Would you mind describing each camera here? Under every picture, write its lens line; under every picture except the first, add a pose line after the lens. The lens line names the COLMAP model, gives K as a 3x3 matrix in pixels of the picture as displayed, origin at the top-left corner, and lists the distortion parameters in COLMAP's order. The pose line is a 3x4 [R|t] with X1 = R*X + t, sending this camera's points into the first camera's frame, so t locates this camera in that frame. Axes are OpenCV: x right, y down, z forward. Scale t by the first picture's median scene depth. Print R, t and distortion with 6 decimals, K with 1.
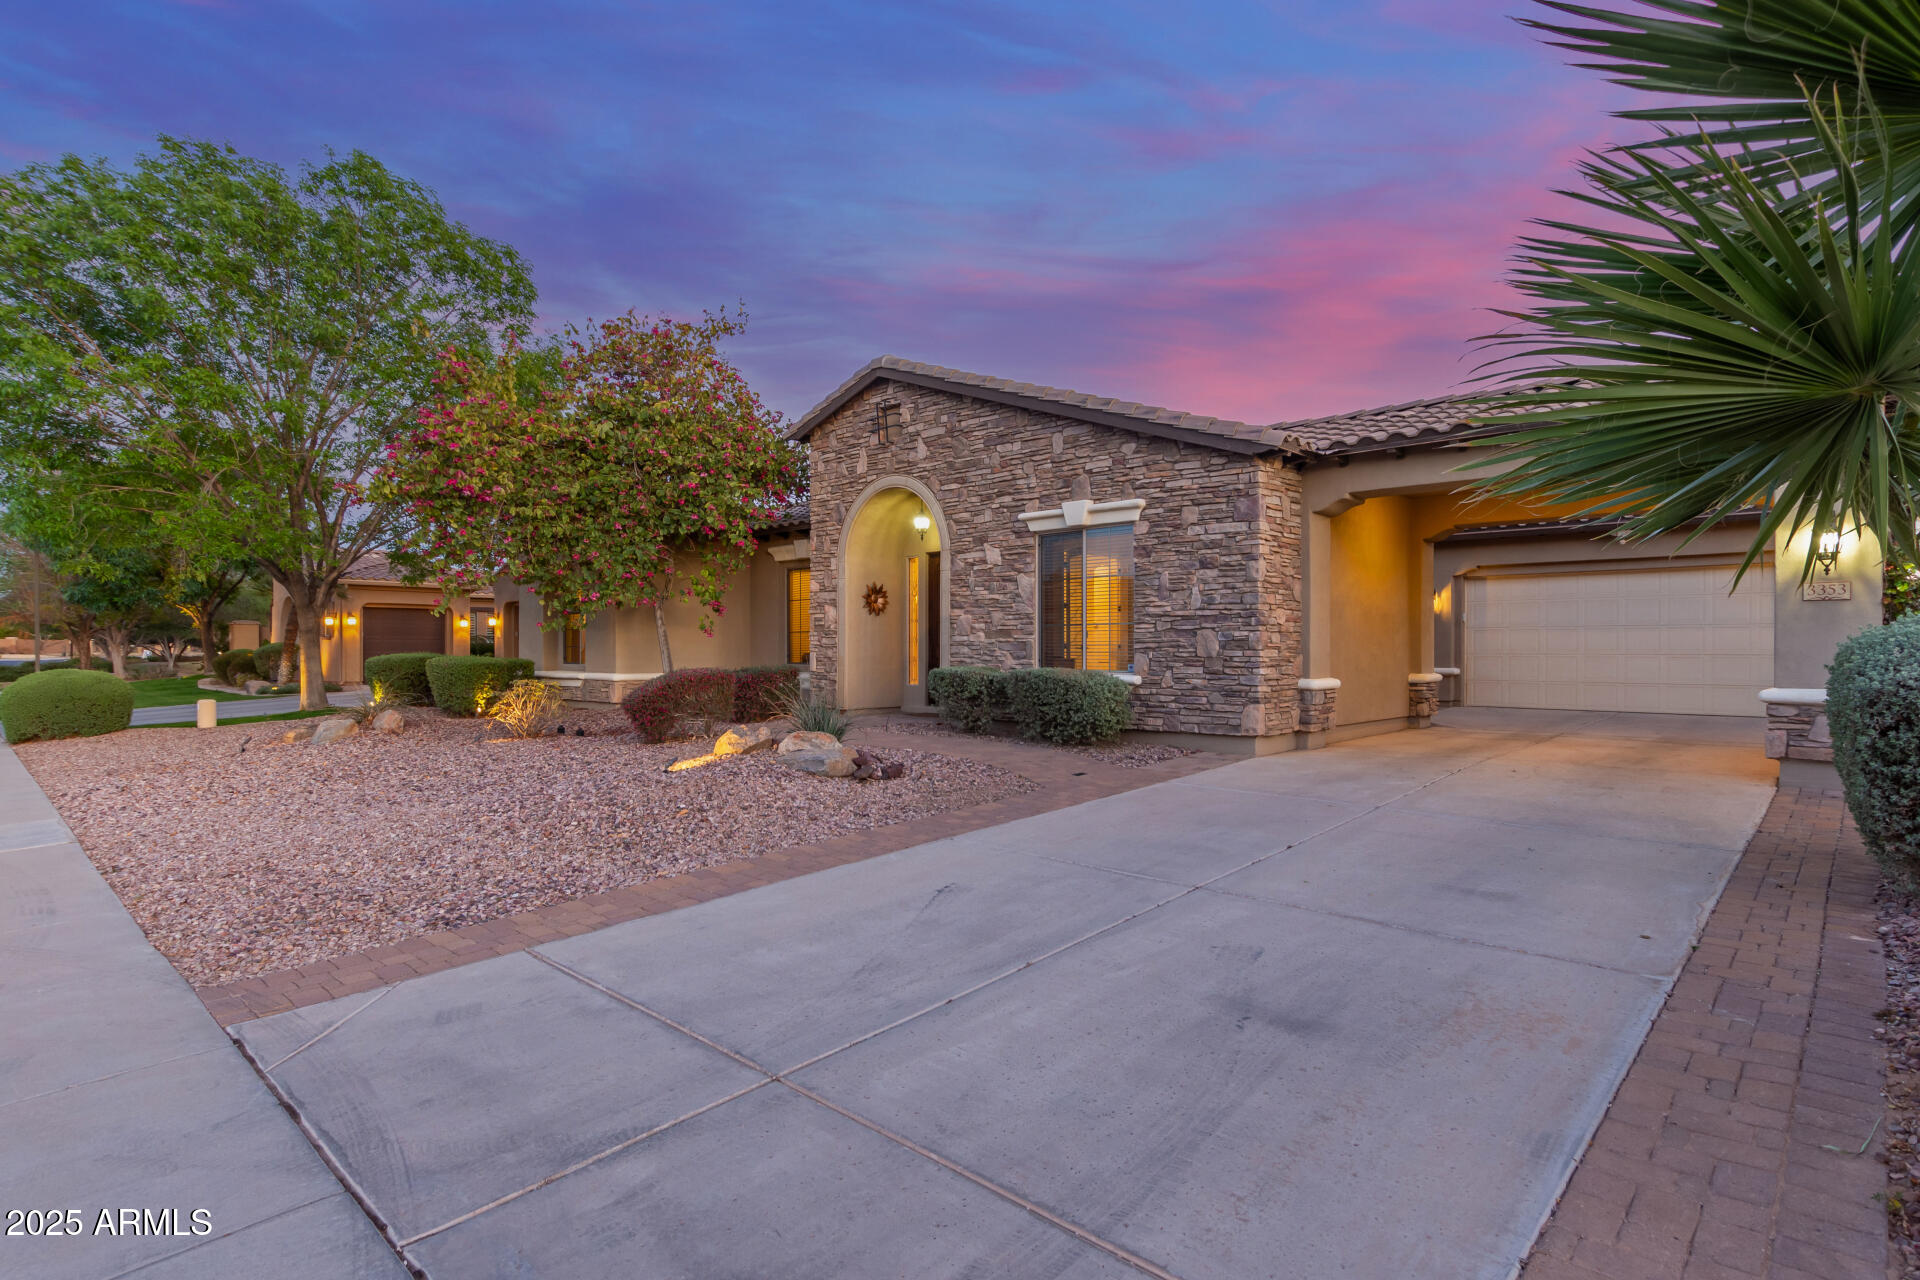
lens RADIAL K [[987.6, 0, 954.7], [0, 987.6, 645.5], [0, 0, 1]] dist [0.002993, 0.000865]
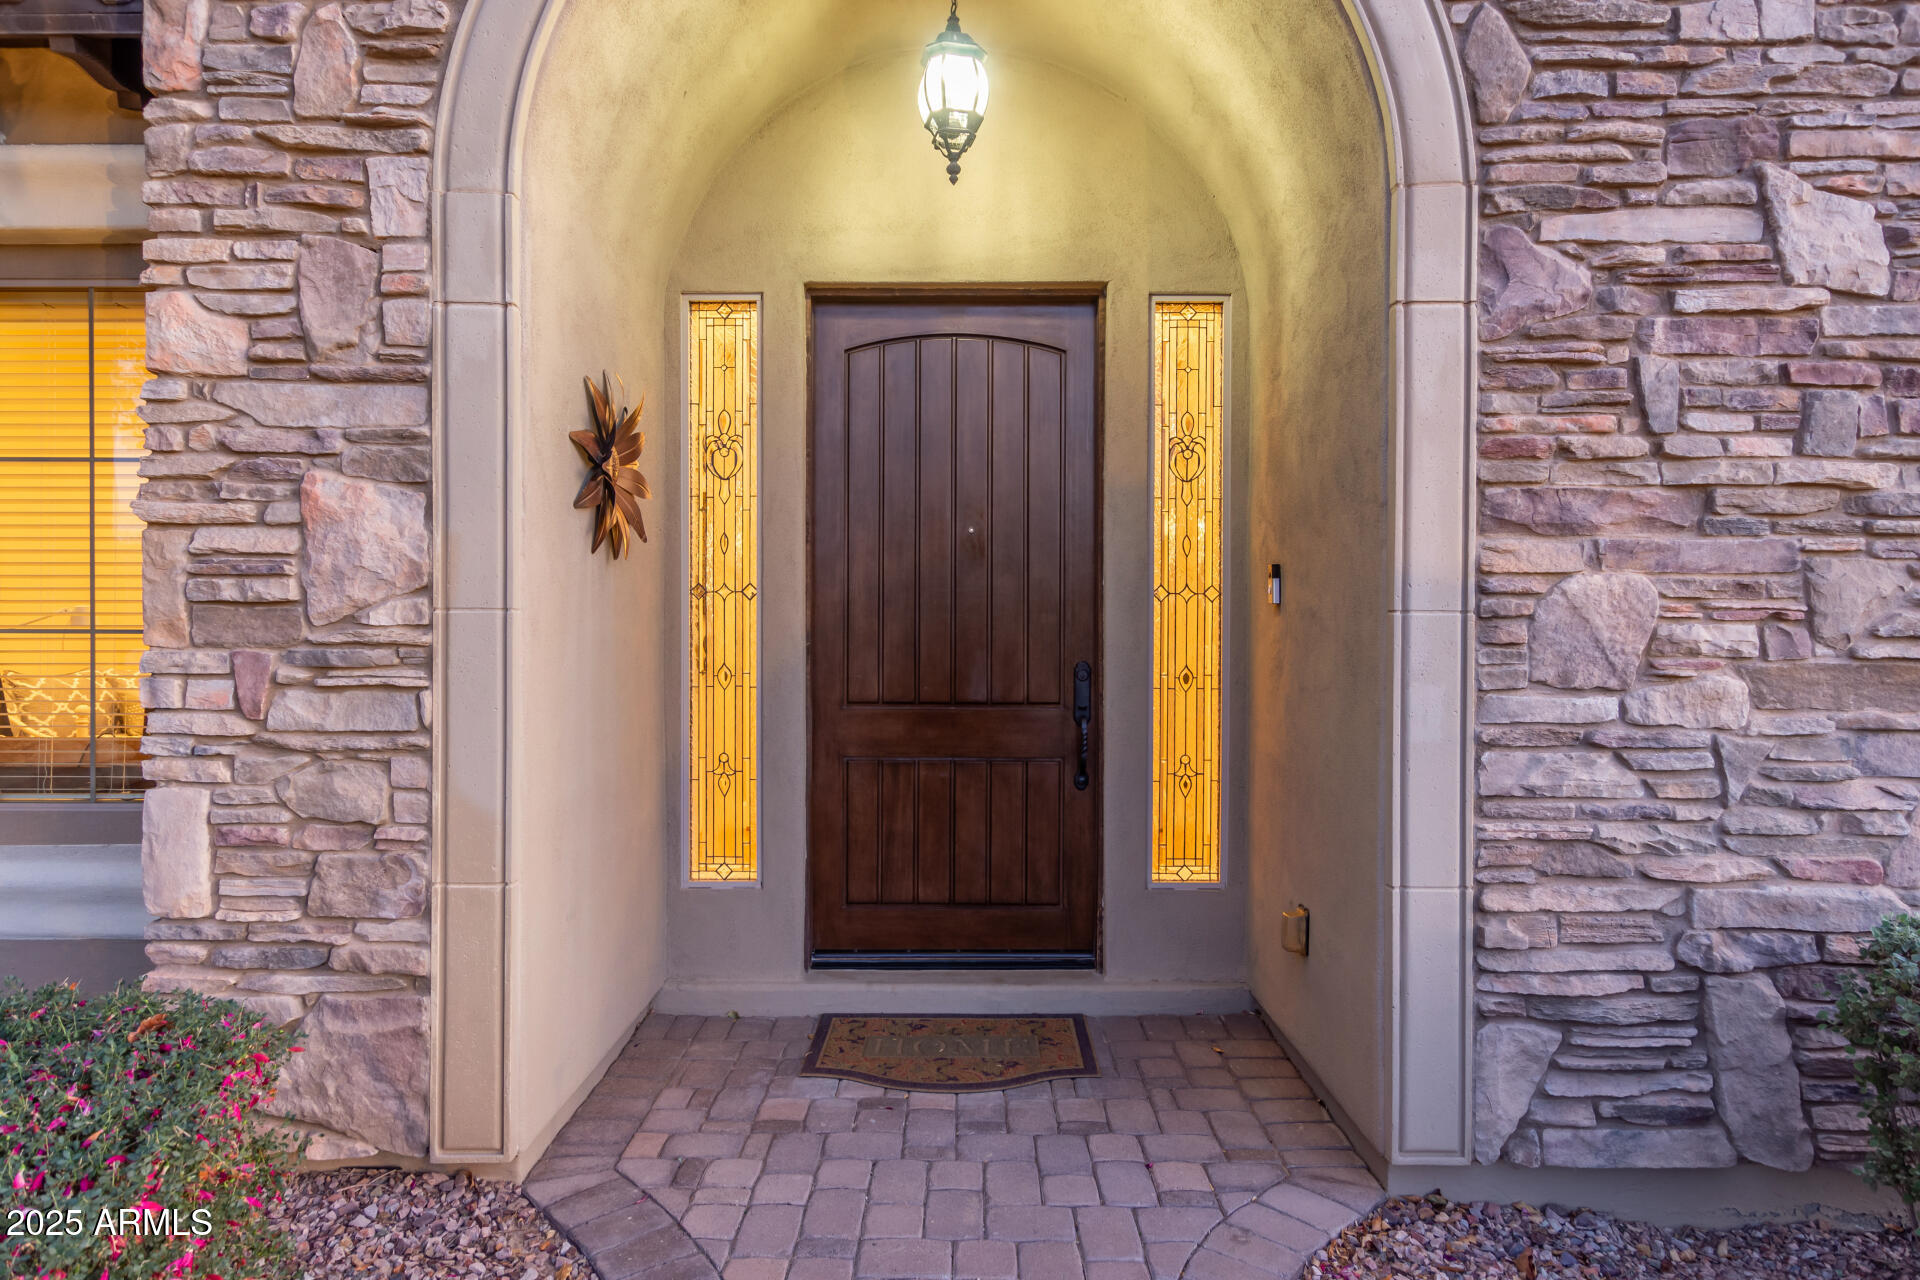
lens RADIAL K [[1045.8, 0, 961.5], [0, 1045.8, 640.1], [0, 0, 1]] dist [0.011338, 0.000029]
pose [[0.720758, -0.003834, 0.693176, -0.230951], [-0.005322, 0.999925, 0.011064, -0.023941], [-0.693166, -0.011663, 0.720684, 1.108049]]
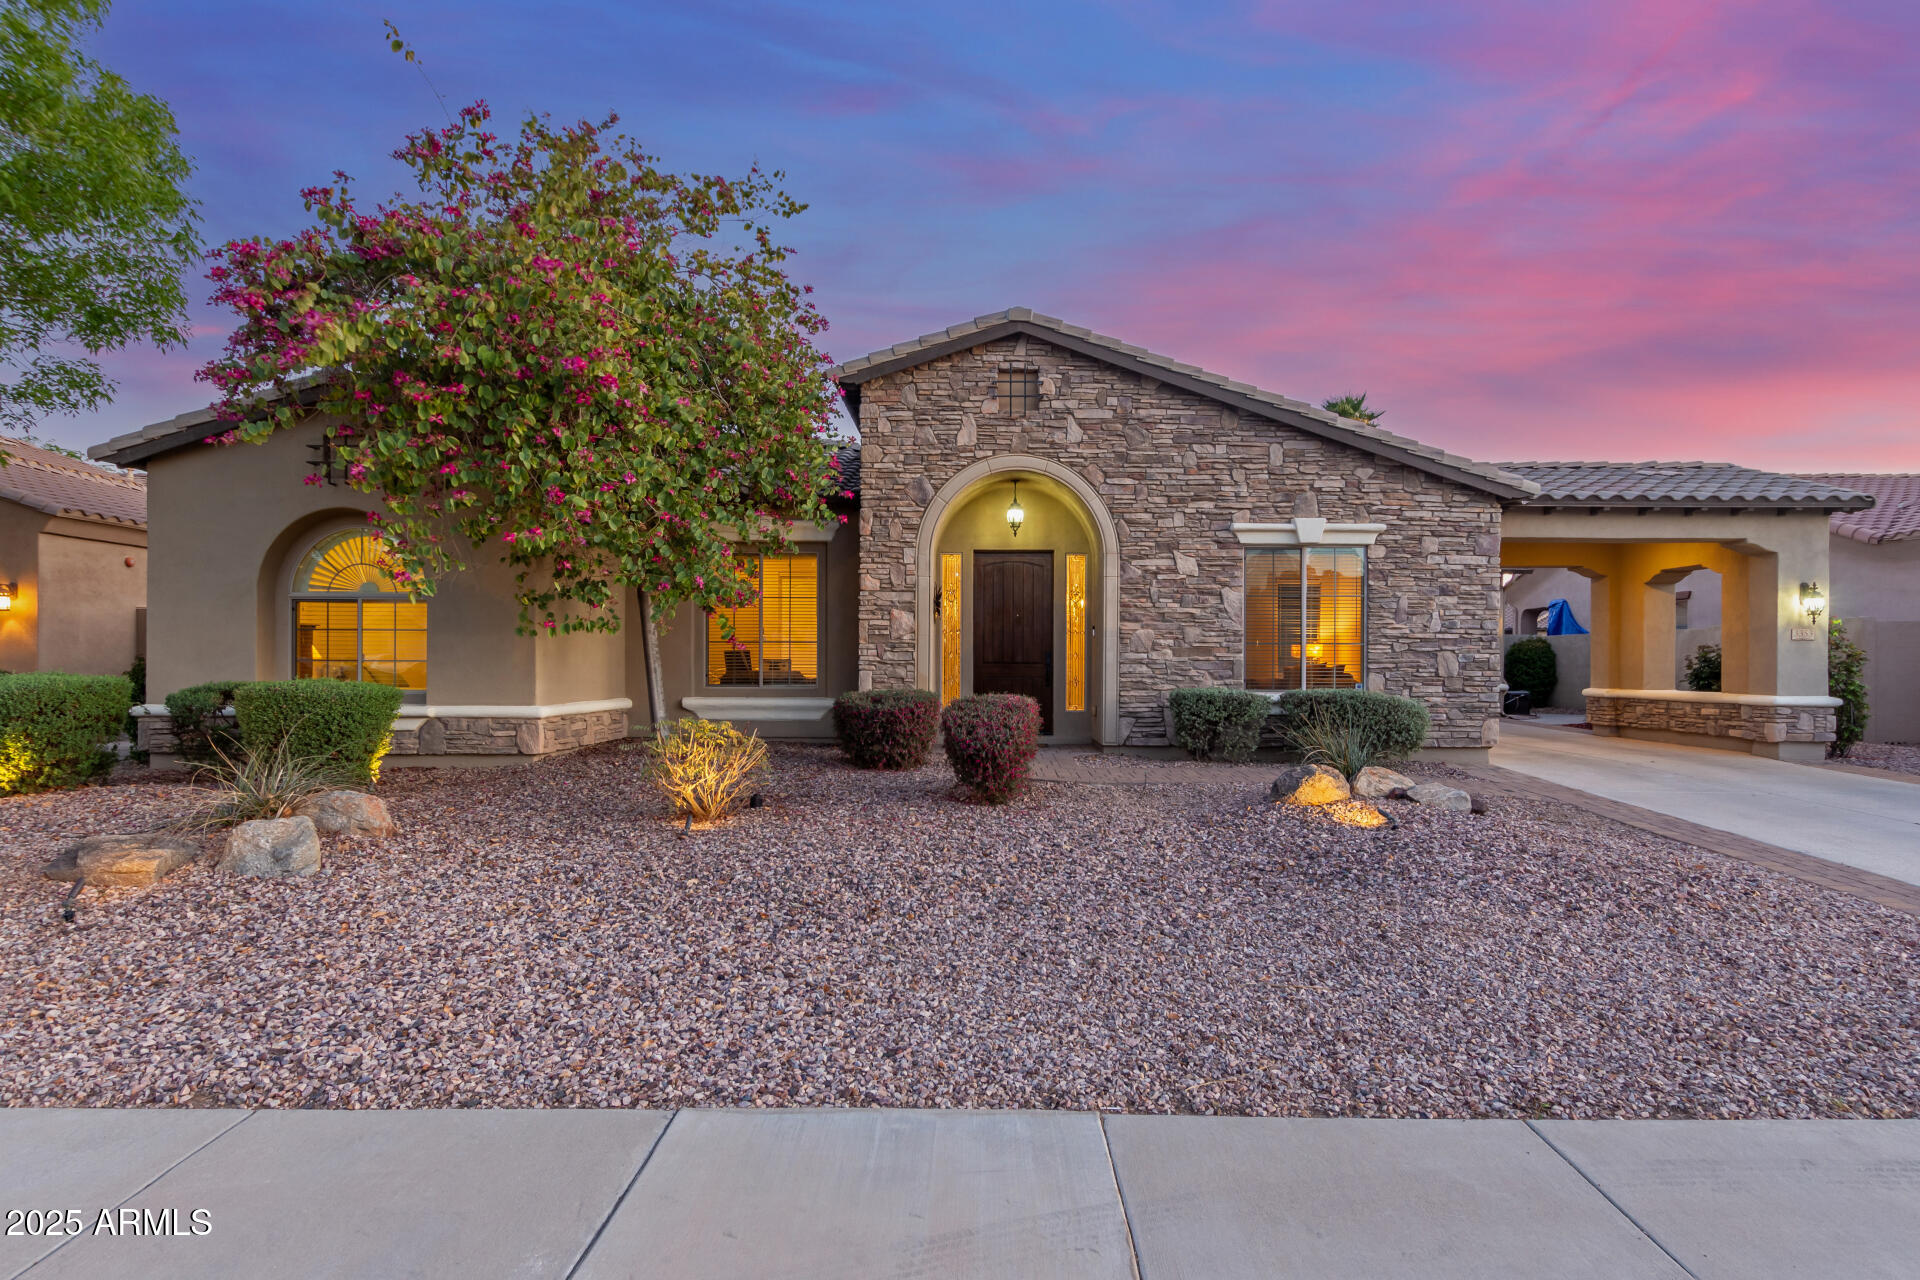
lens RADIAL K [[1045.8, 0, 991.6], [0, 1045.8, 671.6], [0, 0, 1]] dist [0.011338, 0.000029]
pose [[0.714809, -0.002561, 0.699315, -0.869386], [-0.007674, 0.999904, 0.011507, -0.003424], [-0.699278, -0.013592, 0.714721, 0.498487]]
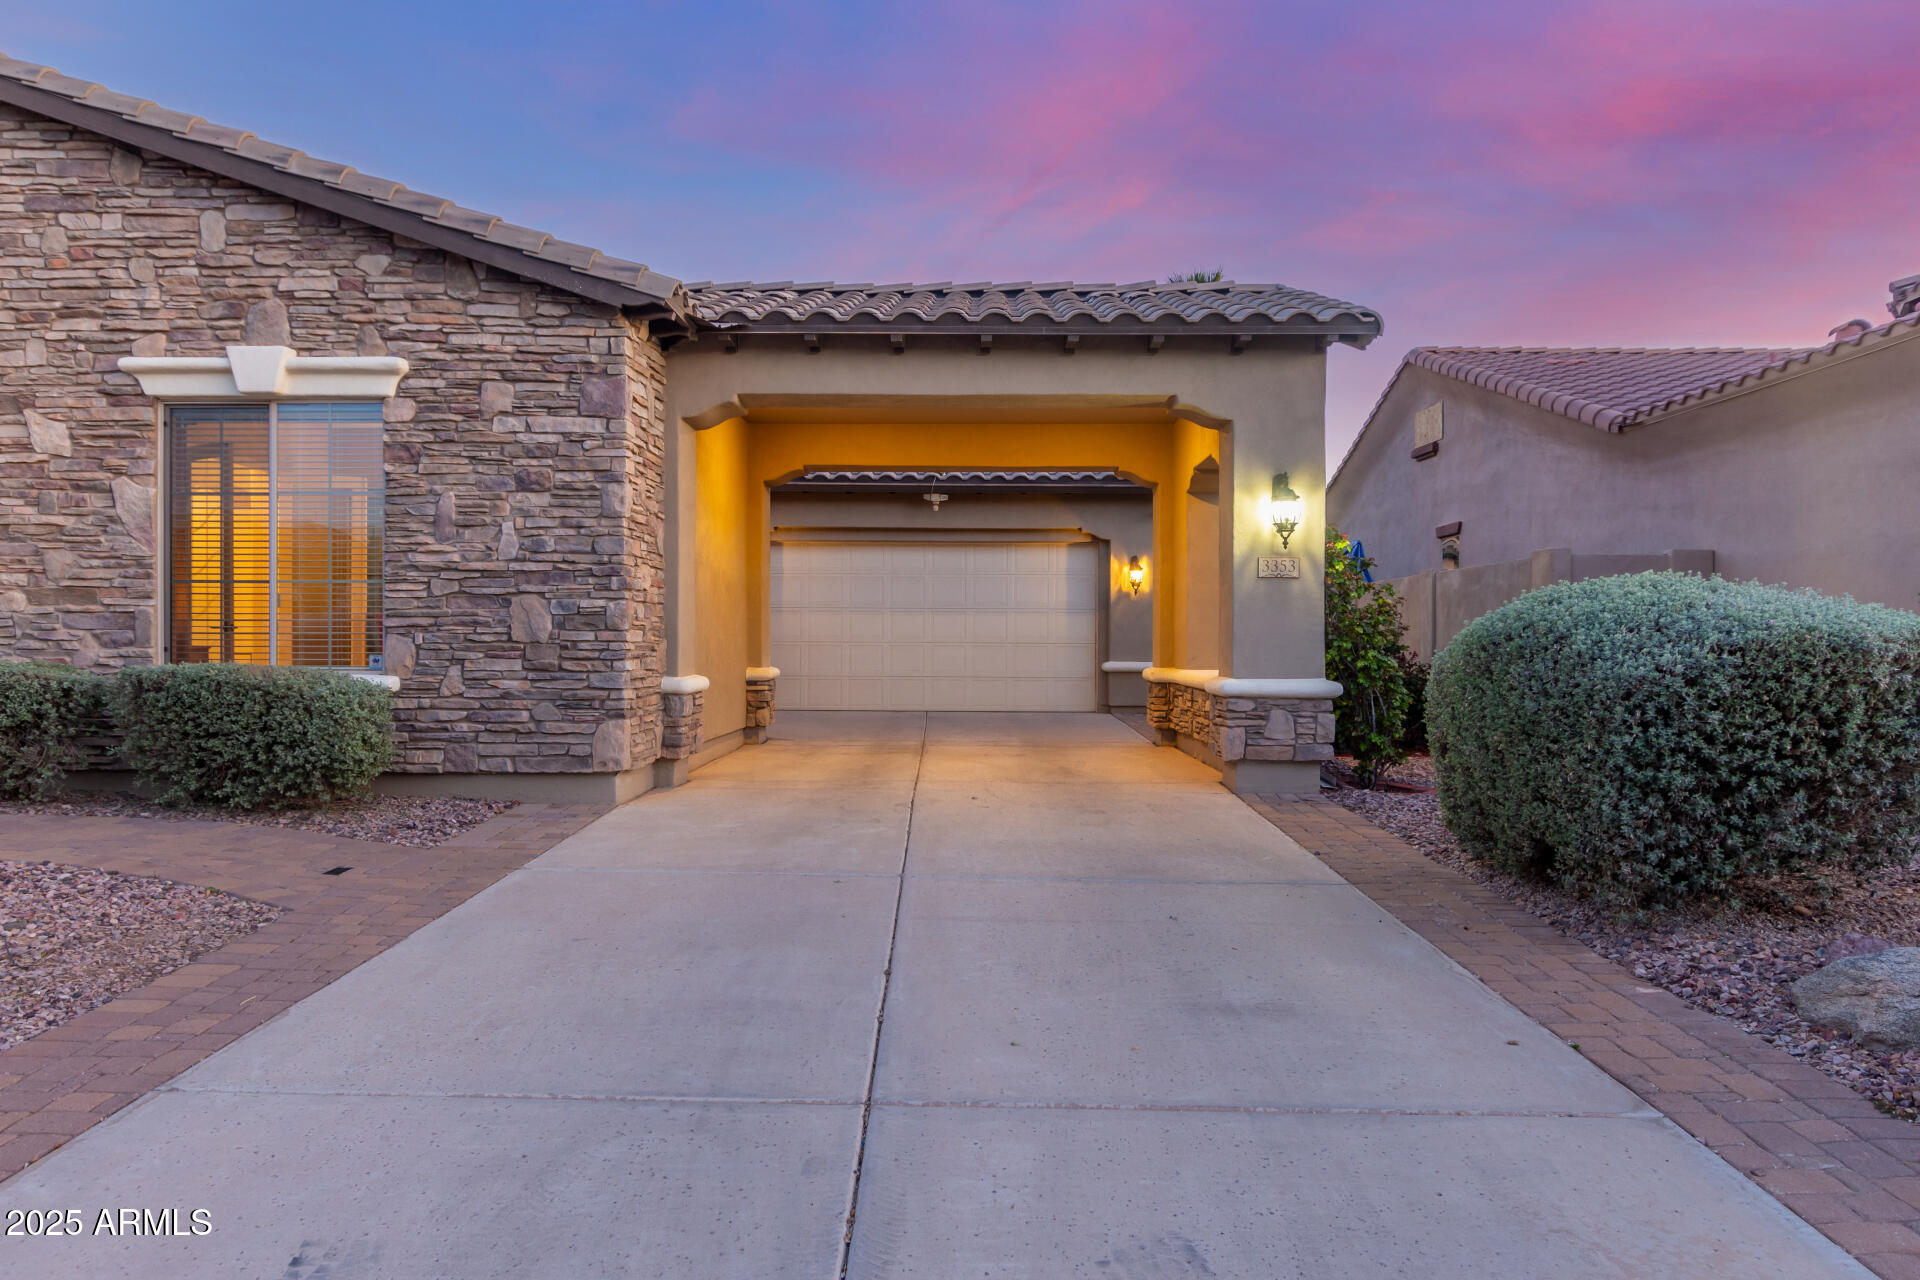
lens RADIAL K [[1293.9, 0, 964.1], [0, 1293.9, 651.9], [0, 0, 1]] dist [-0.002127, -0.004581]
pose [[0.729539, -0.001947, 0.683936, -0.078138], [-0.007403, 0.999915, 0.010743, 0.006906], [-0.683899, -0.012901, 0.729463, 0.249574]]
